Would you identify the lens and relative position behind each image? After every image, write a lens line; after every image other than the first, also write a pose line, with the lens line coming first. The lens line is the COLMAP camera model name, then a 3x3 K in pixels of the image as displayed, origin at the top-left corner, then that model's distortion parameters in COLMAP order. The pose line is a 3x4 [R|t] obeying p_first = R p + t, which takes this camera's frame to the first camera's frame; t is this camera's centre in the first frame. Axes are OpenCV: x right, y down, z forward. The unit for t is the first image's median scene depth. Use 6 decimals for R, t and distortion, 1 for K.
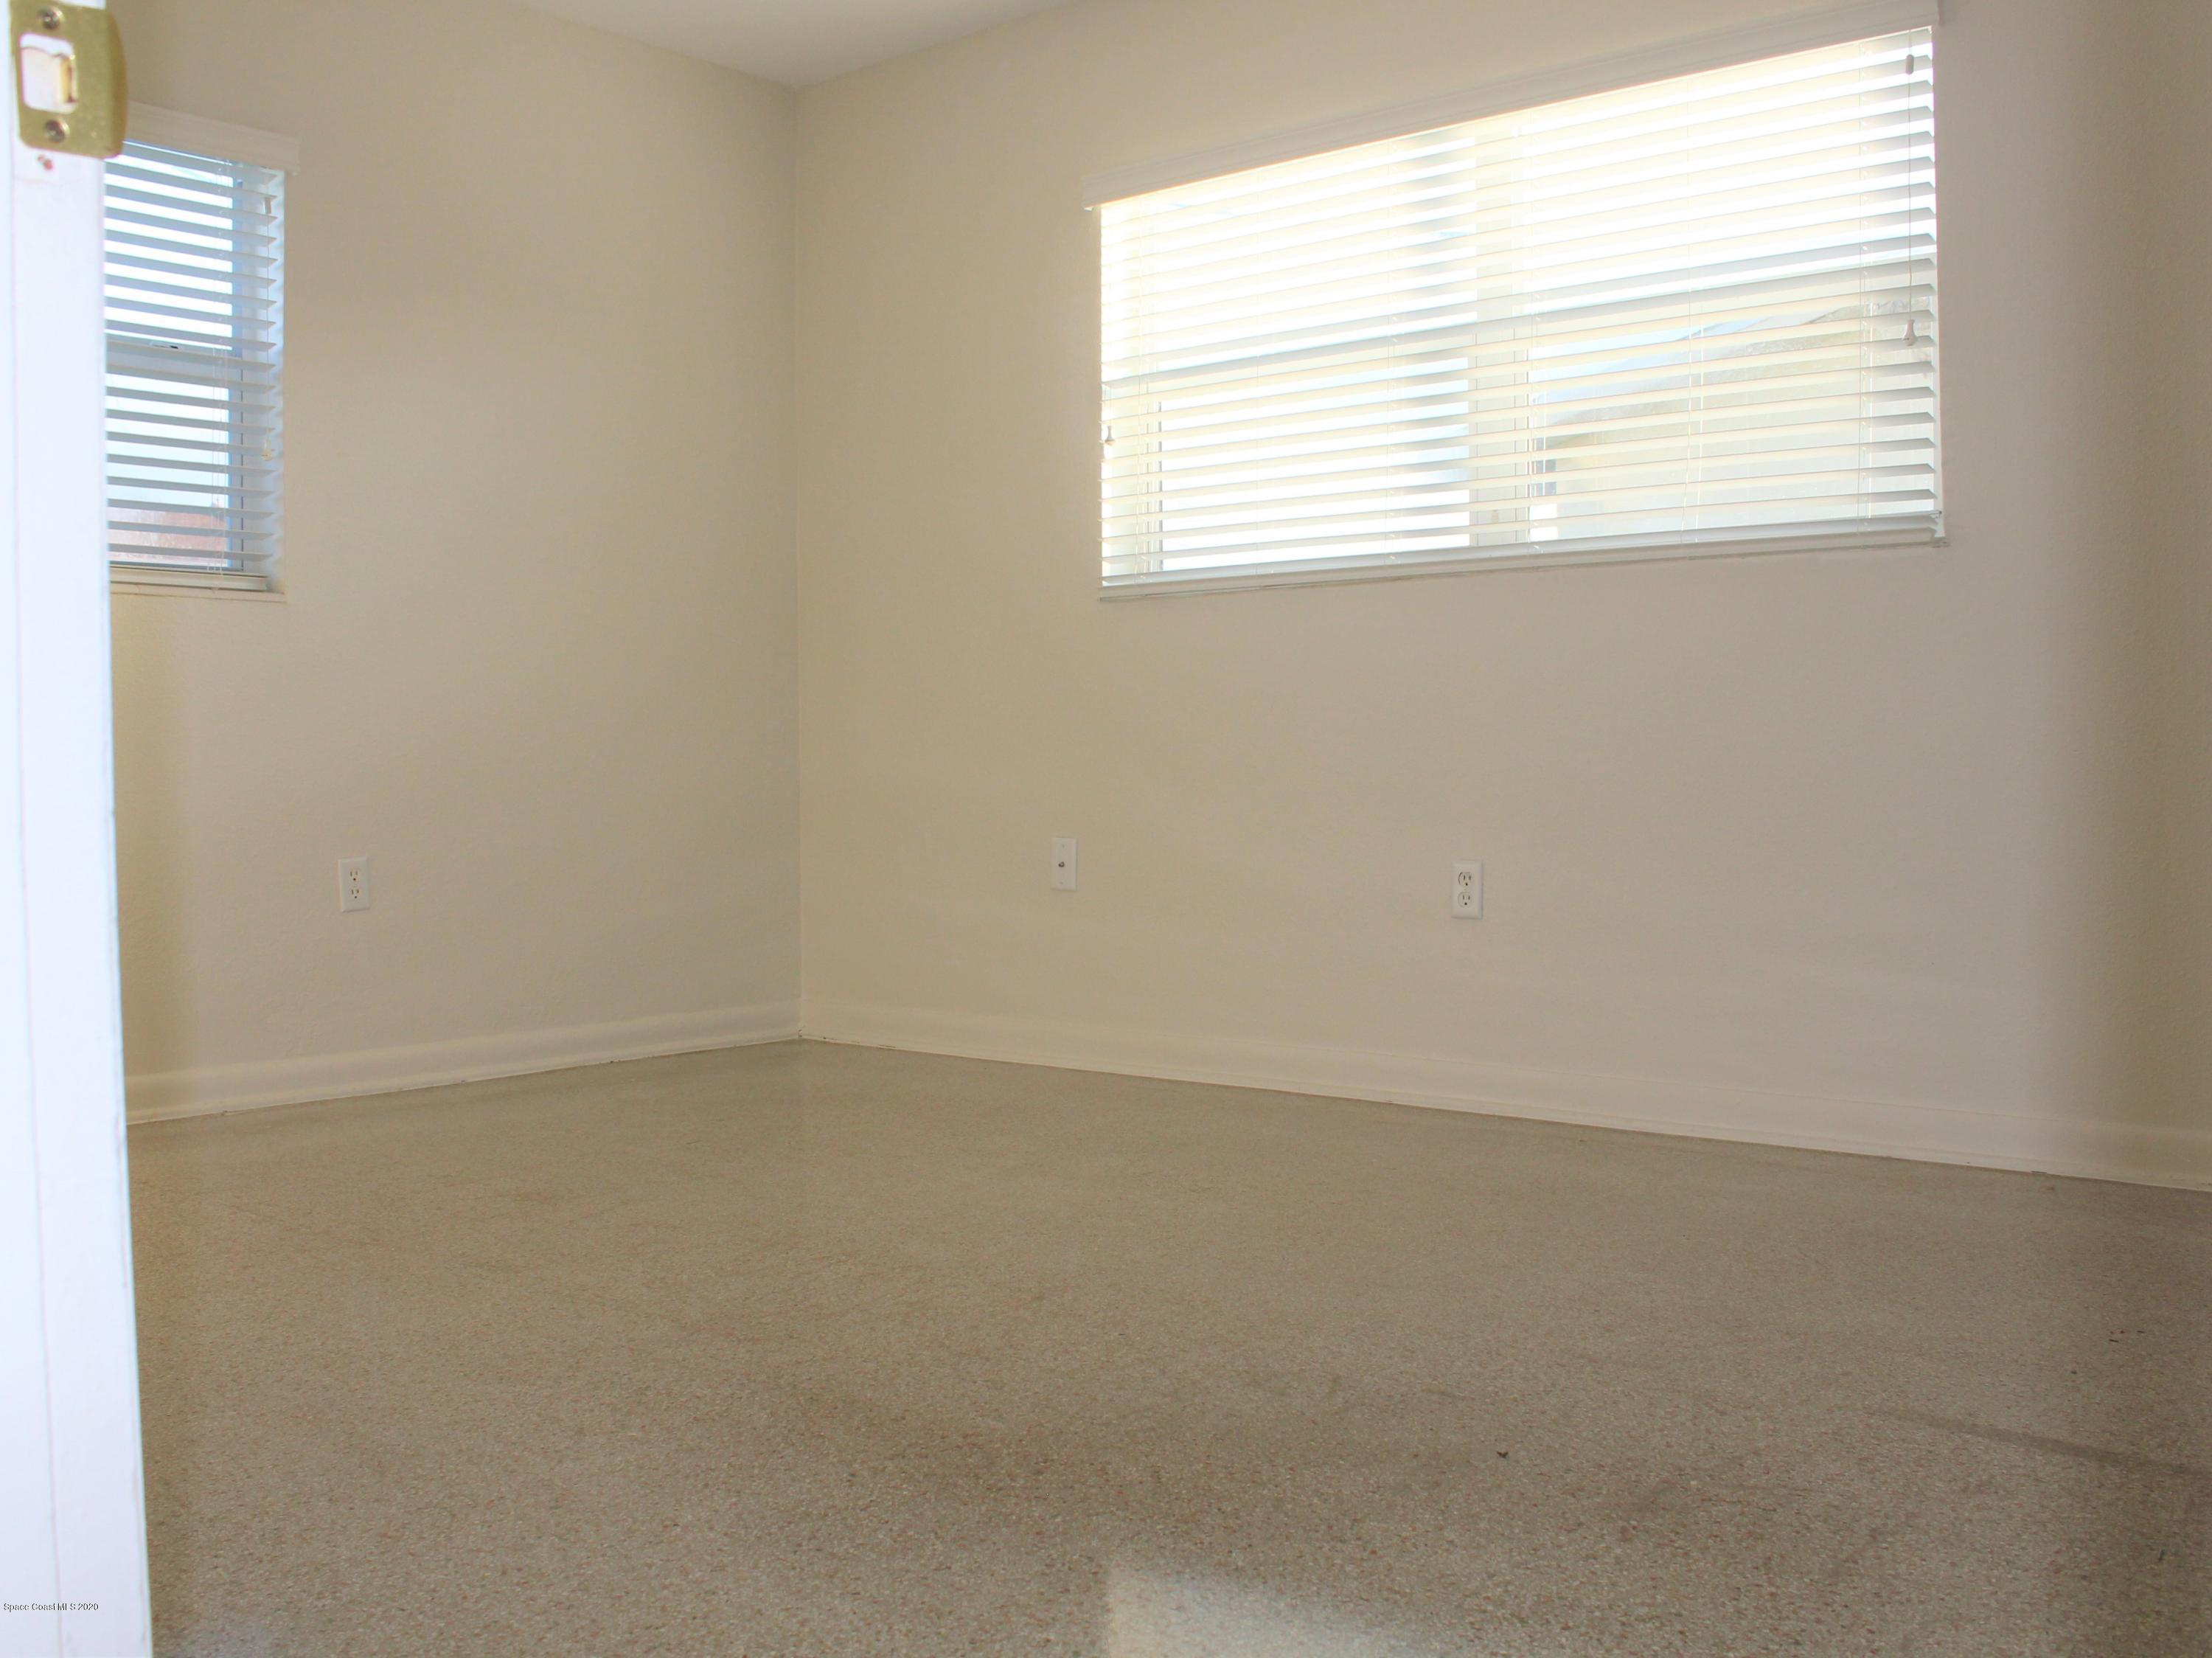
lens RADIAL K [[2258.4, 0, 1088.3], [0, 2258.4, 820.7], [0, 0, 1]] dist [-0.118947, 0.000000]
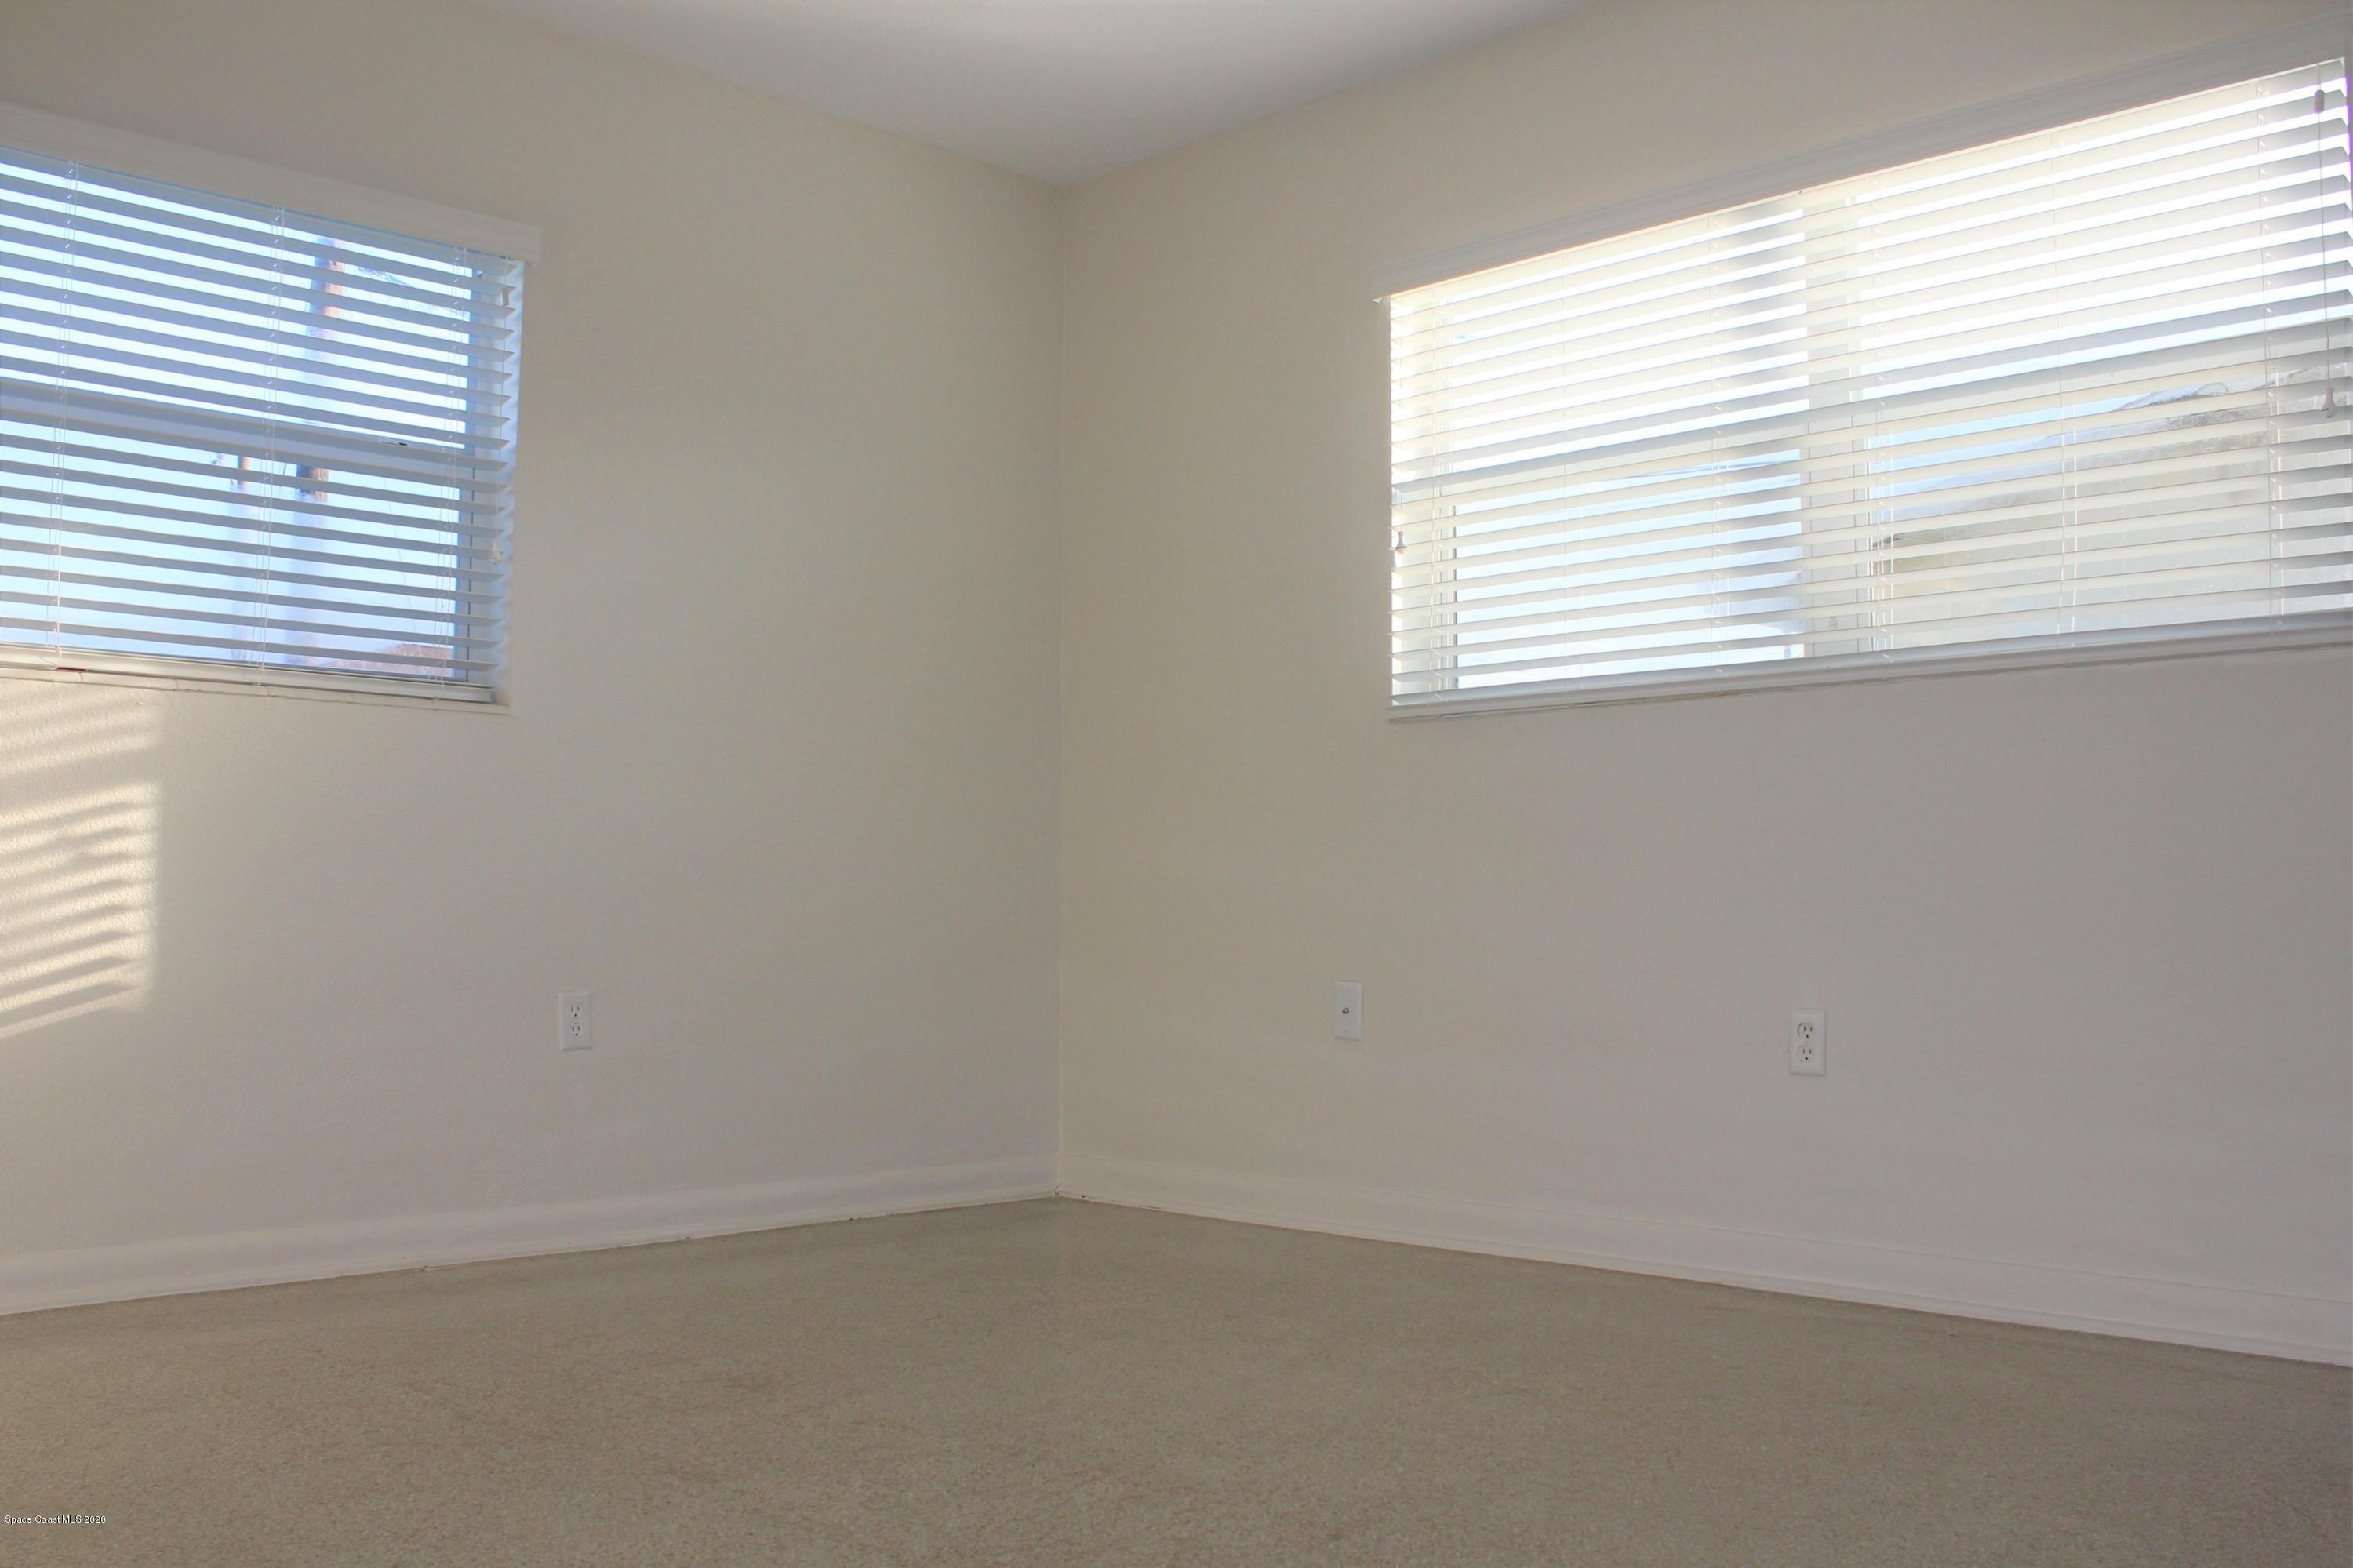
lens RADIAL K [[1992.4, 0, 1169.7], [0, 1992.4, 798.0], [0, 0, 1]] dist [-0.114198, 0.066472]
pose [[0.997055, 0.004771, -0.076540, -0.022958], [-0.011471, 0.996113, -0.087332, 0.005370], [0.075826, 0.087953, 0.993234, 0.205462]]
